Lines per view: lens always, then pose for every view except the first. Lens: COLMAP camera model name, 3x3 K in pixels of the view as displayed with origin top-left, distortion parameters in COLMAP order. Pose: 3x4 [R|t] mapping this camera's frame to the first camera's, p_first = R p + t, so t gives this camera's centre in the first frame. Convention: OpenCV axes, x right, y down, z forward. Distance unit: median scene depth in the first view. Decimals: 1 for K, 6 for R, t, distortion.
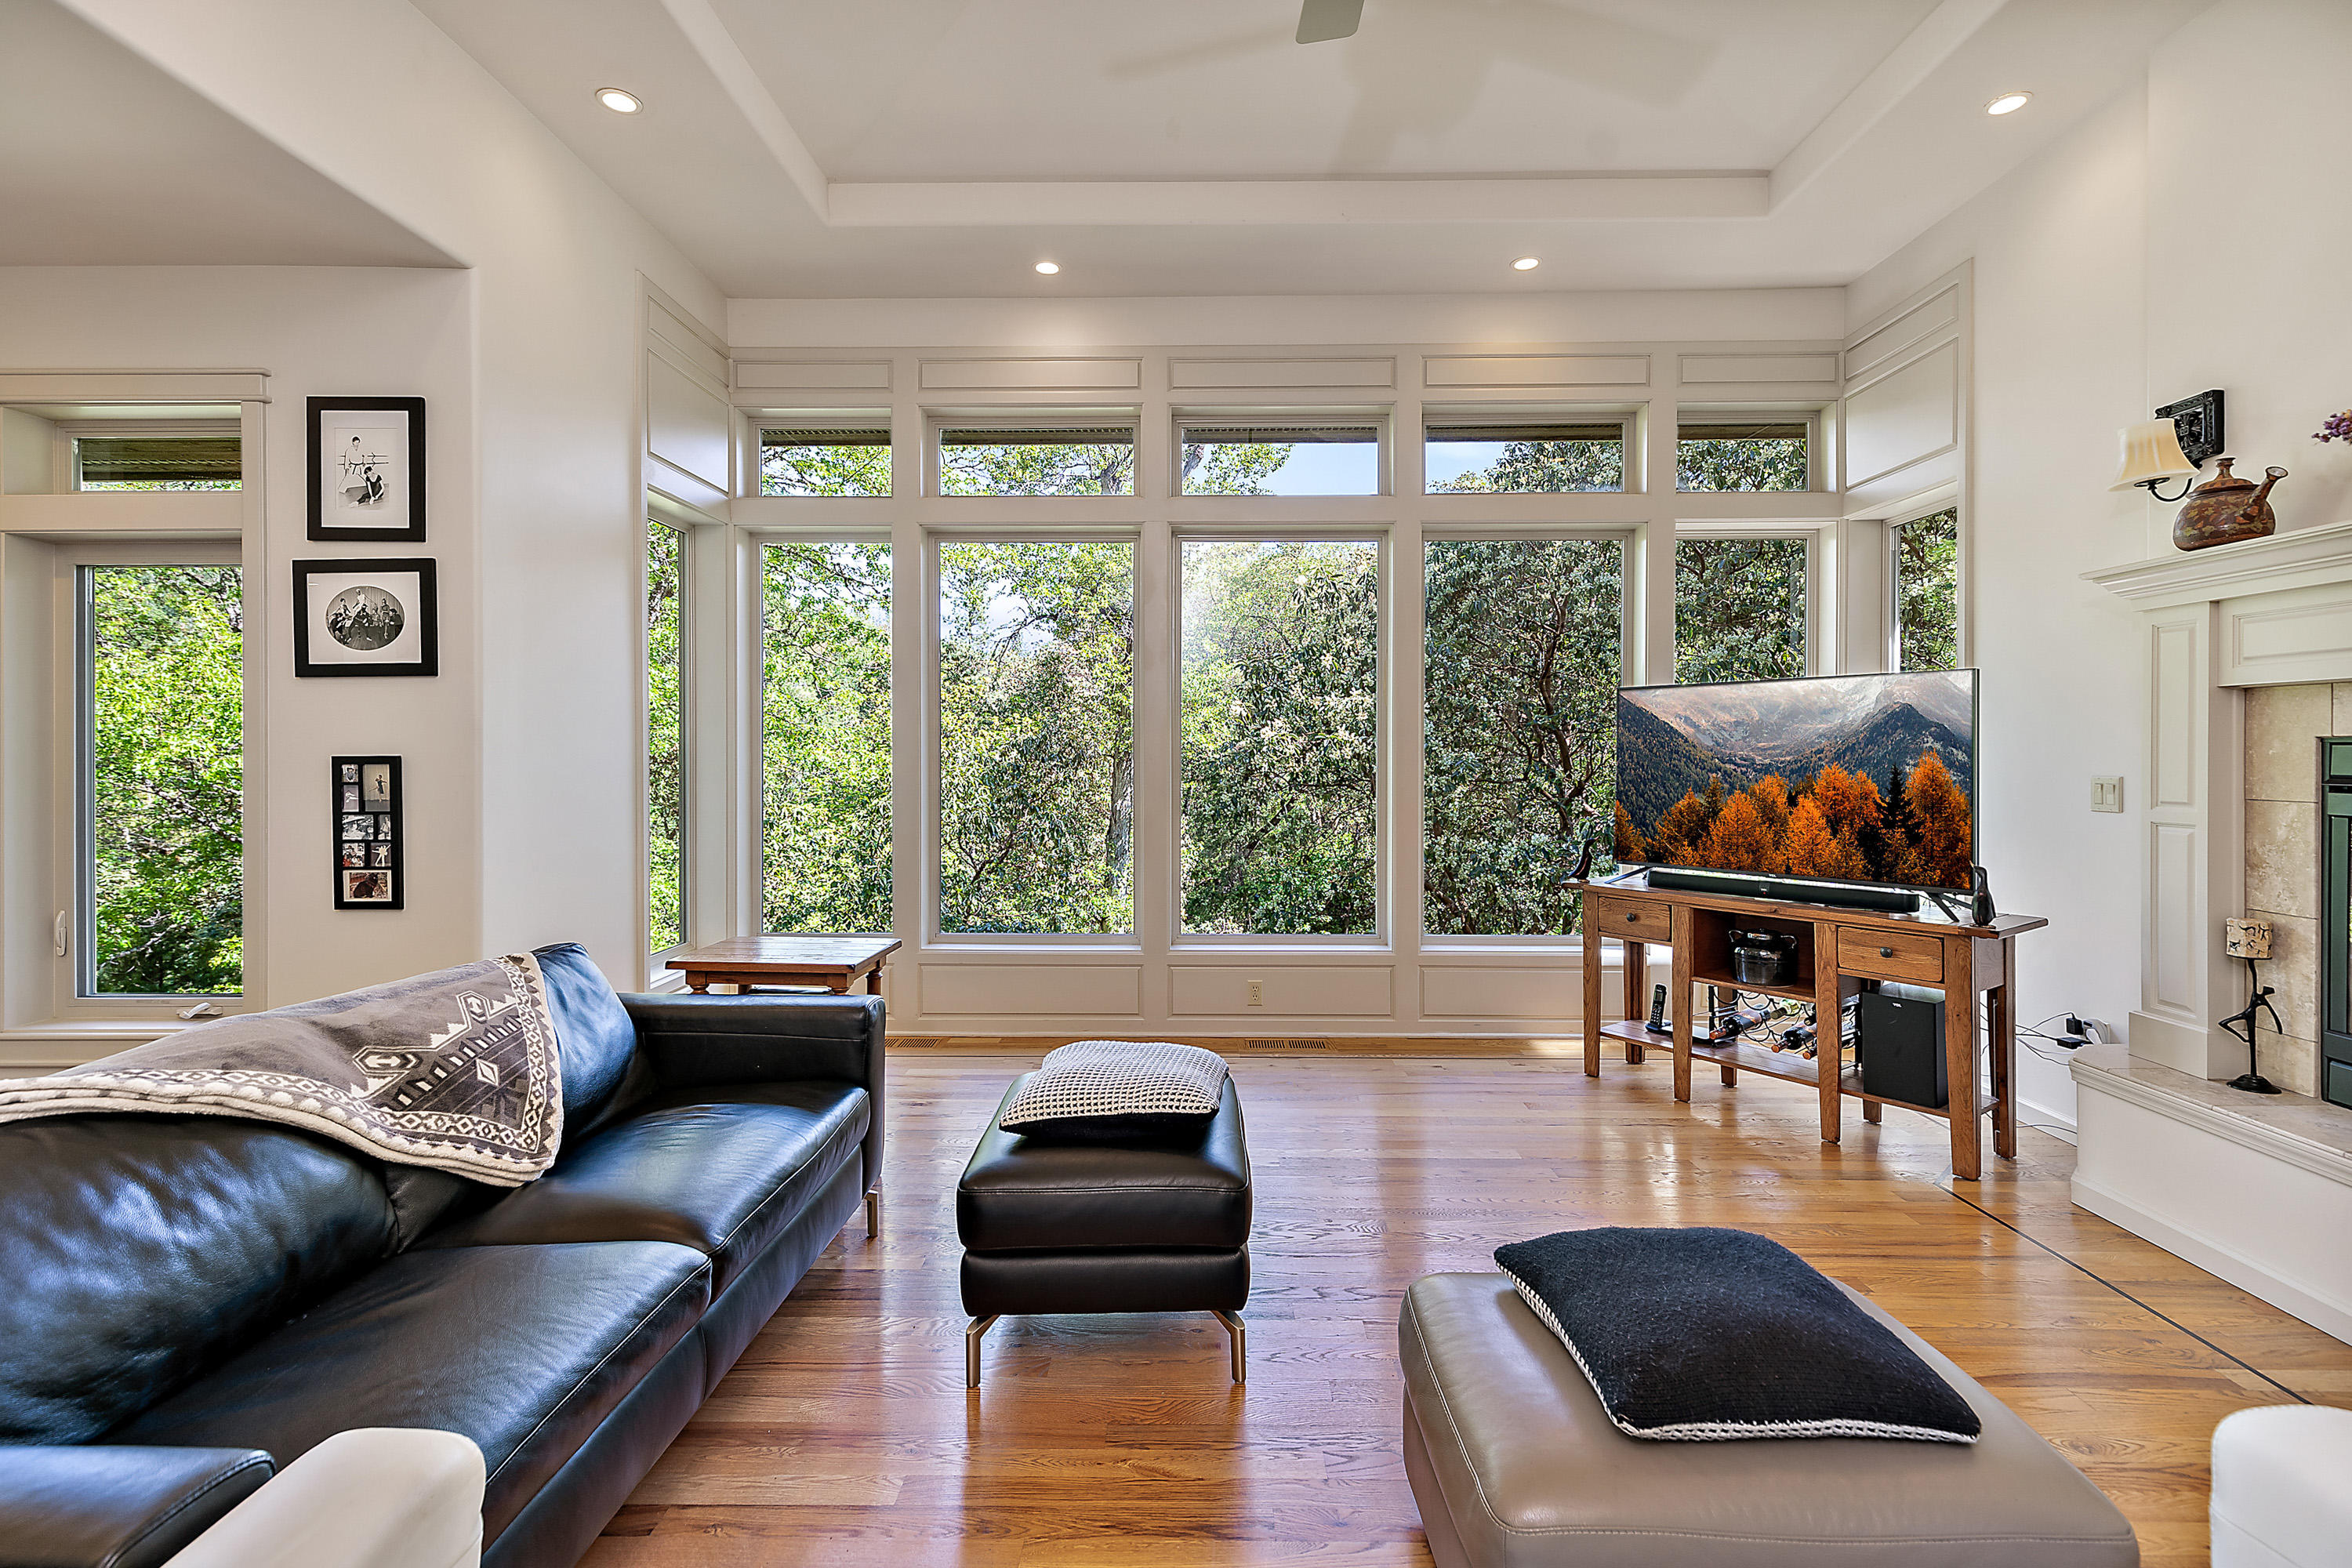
lens RADIAL K [[1084.3, 0, 1185.7], [0, 1084.3, 760.3], [0, 0, 1]] dist [0.008487, -0.001363]
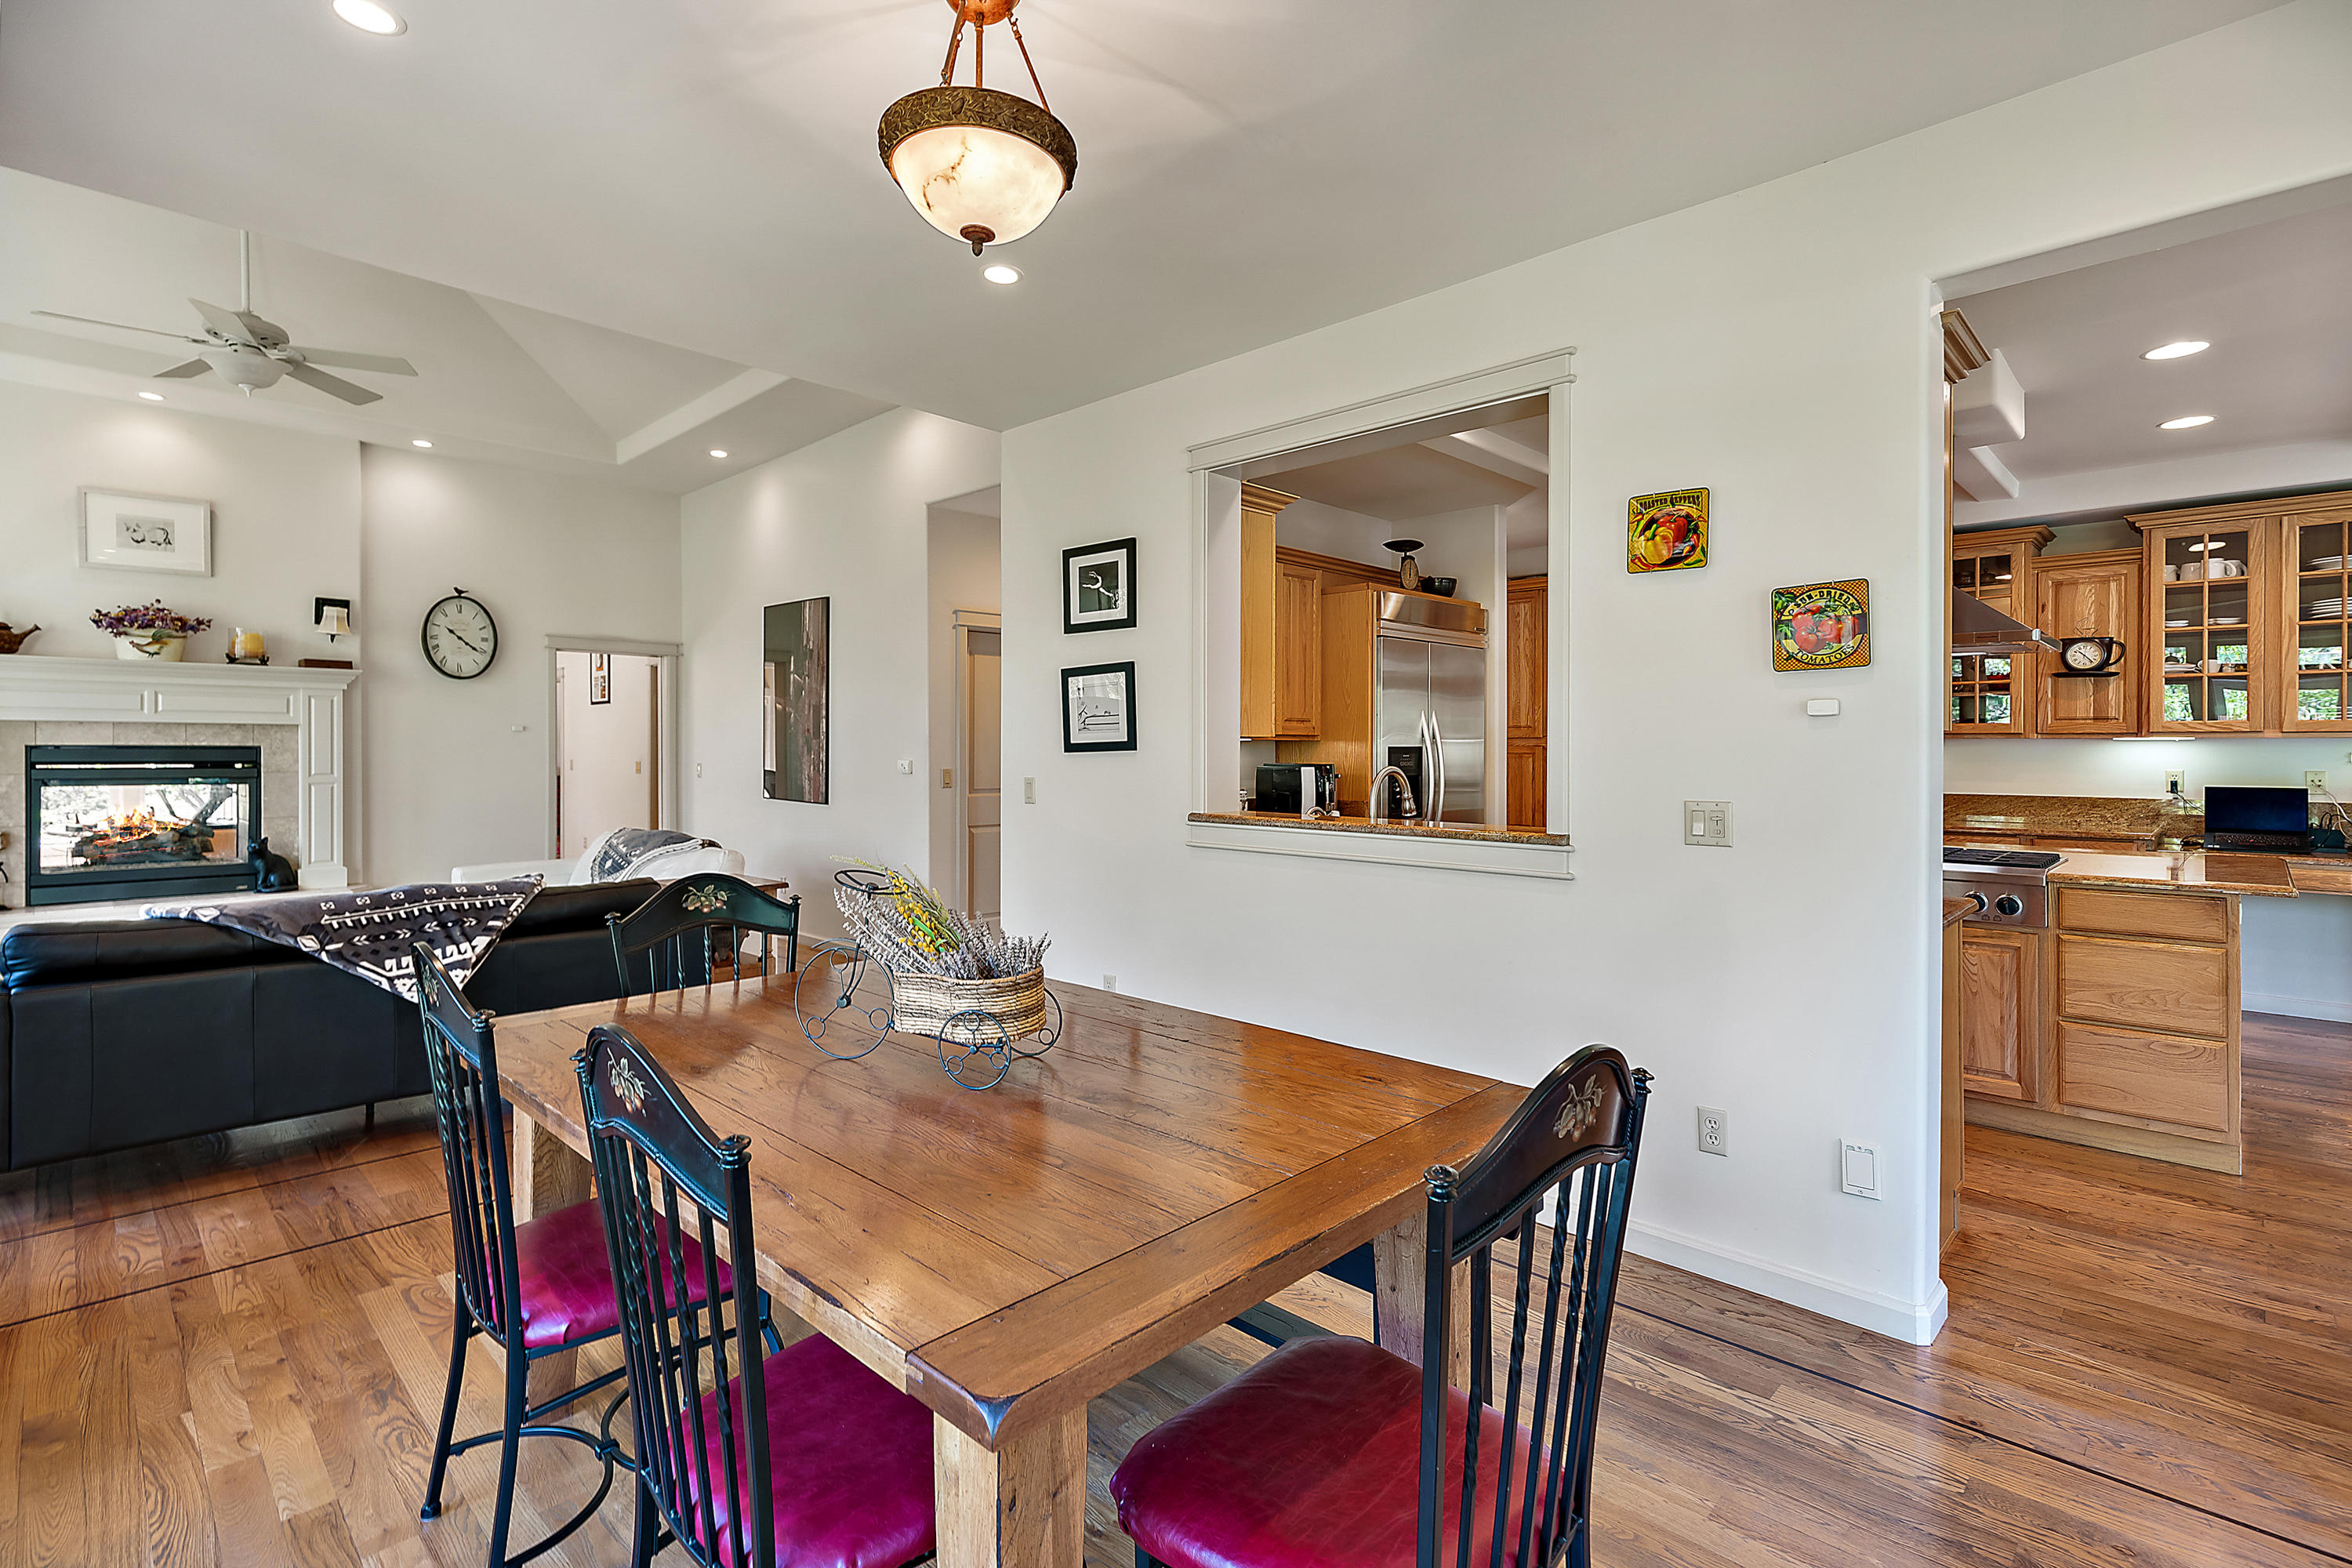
lens RADIAL K [[1084.3, 0, 1178.1], [0, 1084.3, 753.1], [0, 0, 1]] dist [0.008487, -0.001363]
pose [[-0.733910, -0.000711, 0.679246, -1.829602], [0.006250, 0.999950, 0.007800, -0.006384], [-0.679218, 0.009970, -0.733869, 0.865913]]
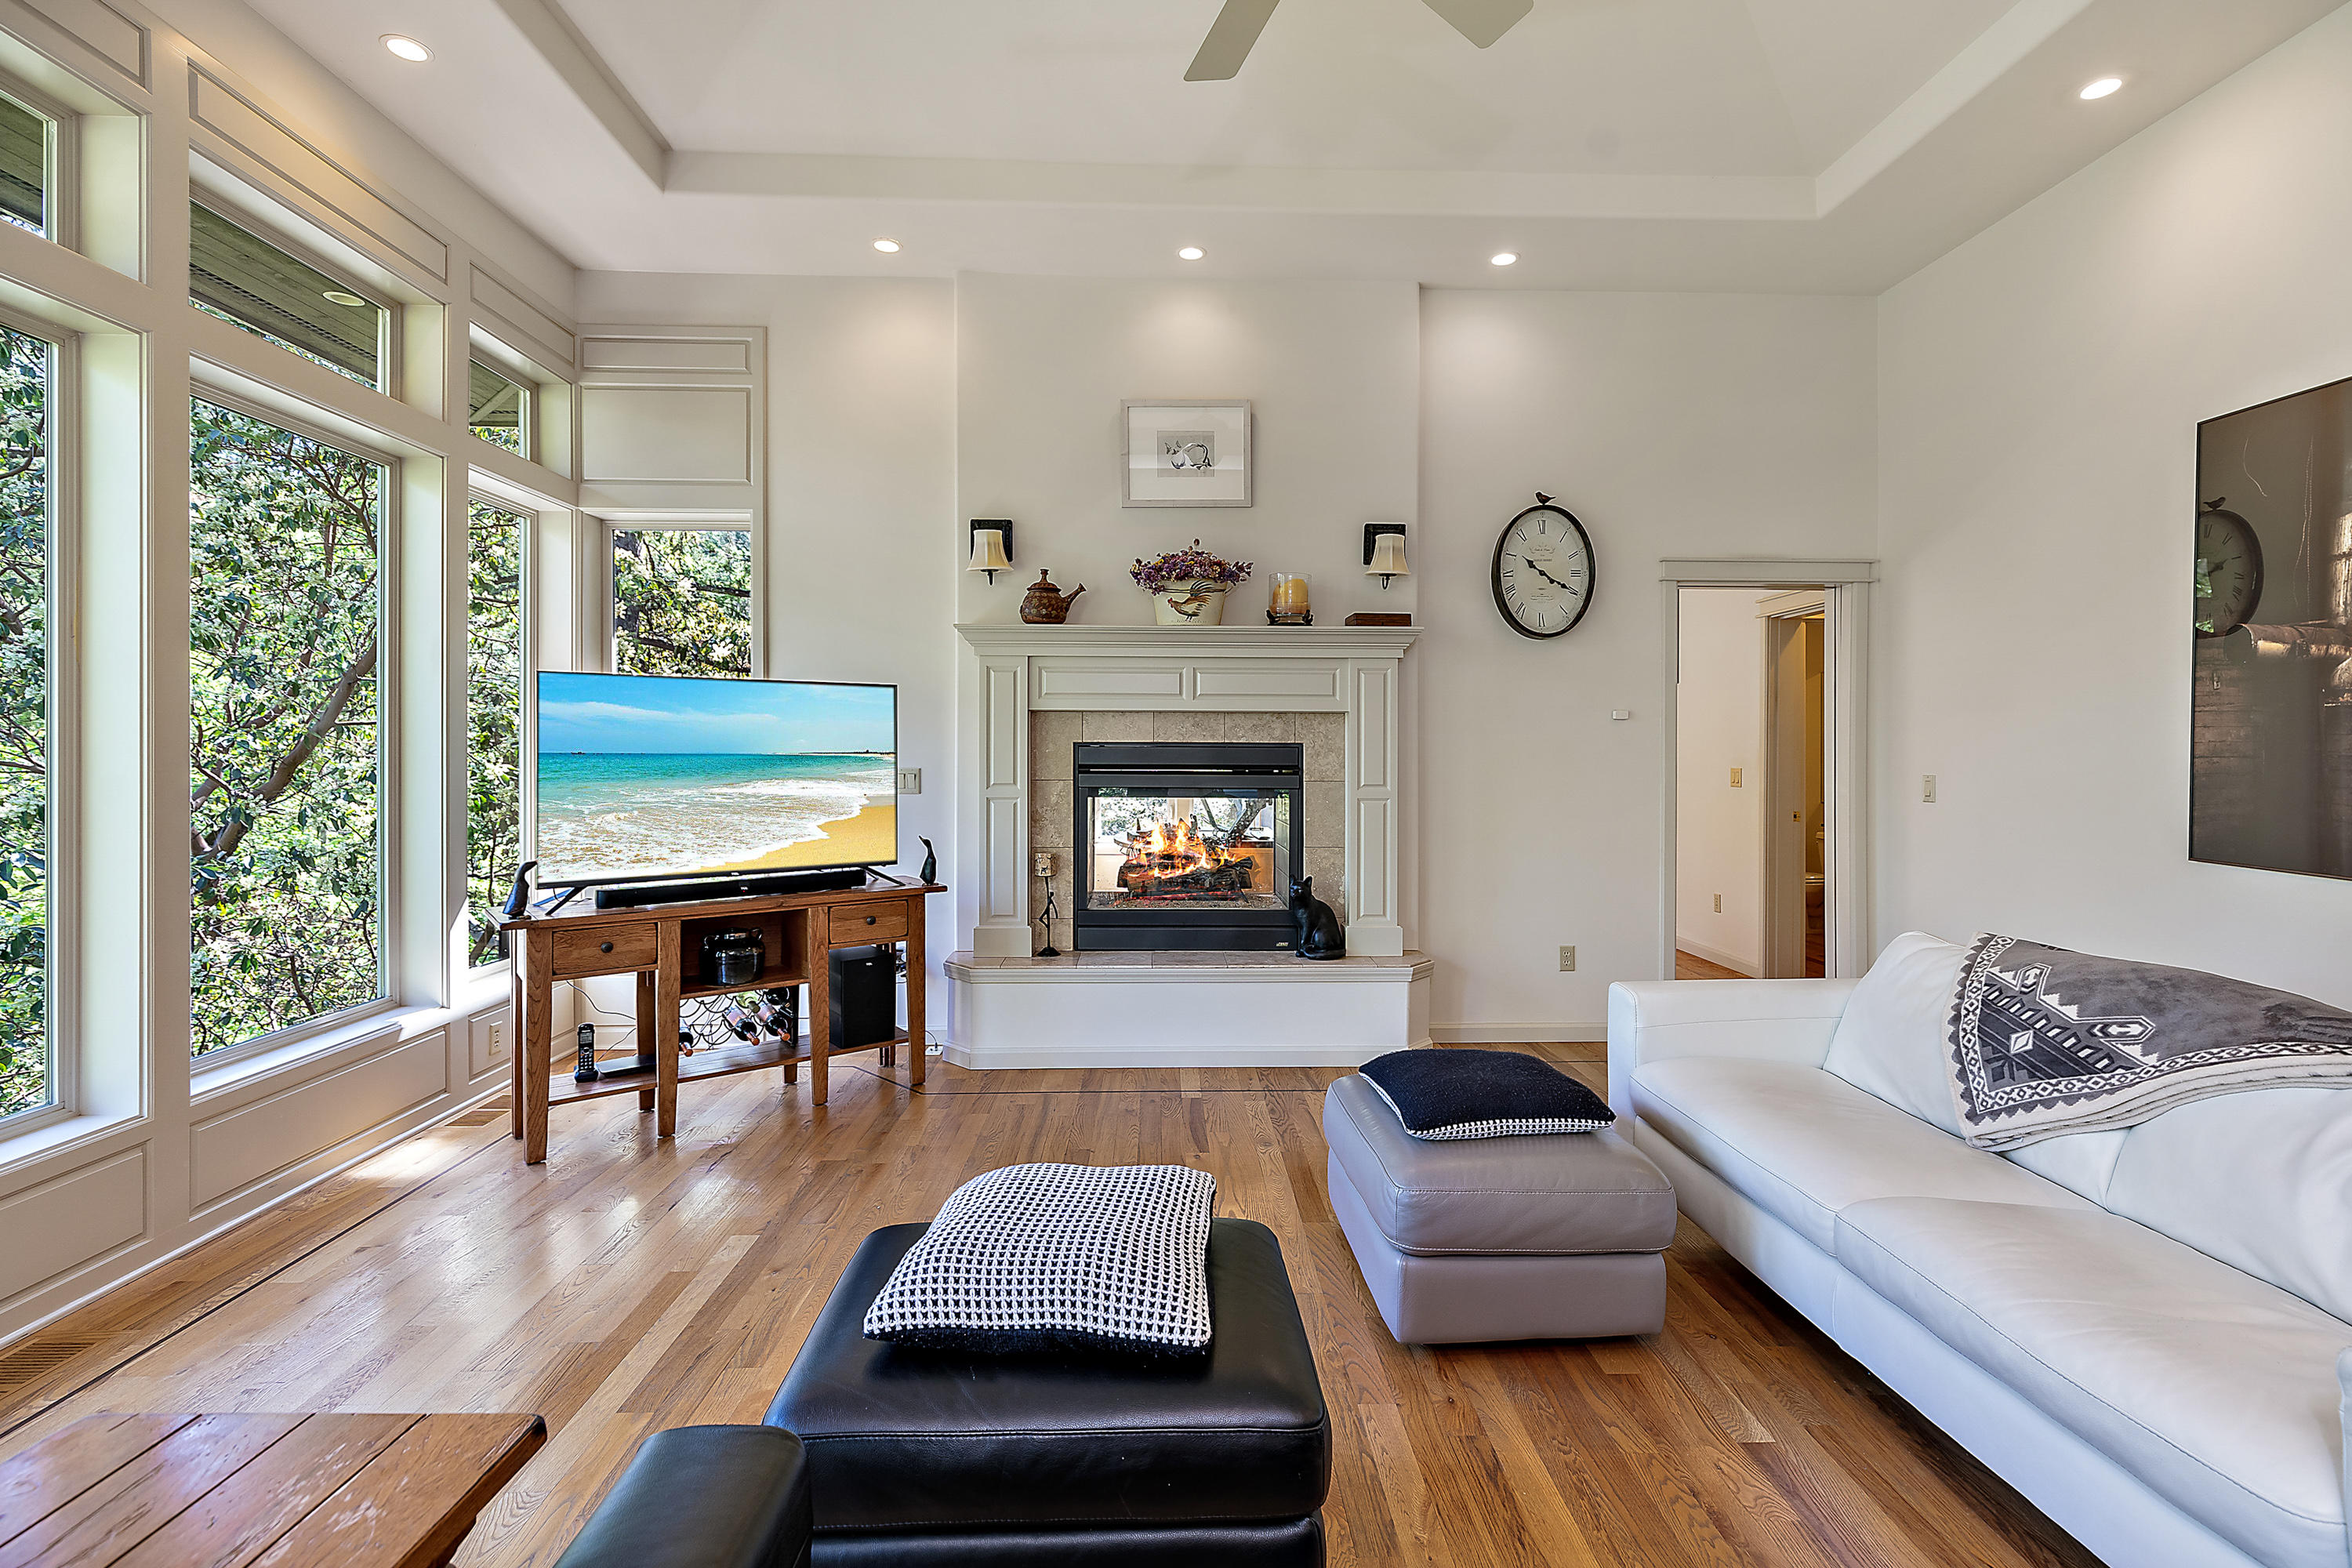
lens RADIAL K [[1084.3, 0, 1181.5], [0, 1084.3, 752.1], [0, 0, 1]] dist [0.008487, -0.001363]
pose [[-0.046407, 0.000759, 0.998922, -0.575813], [0.005674, 0.999984, -0.000496, -0.003695], [-0.998907, 0.005645, -0.046410, 0.757286]]
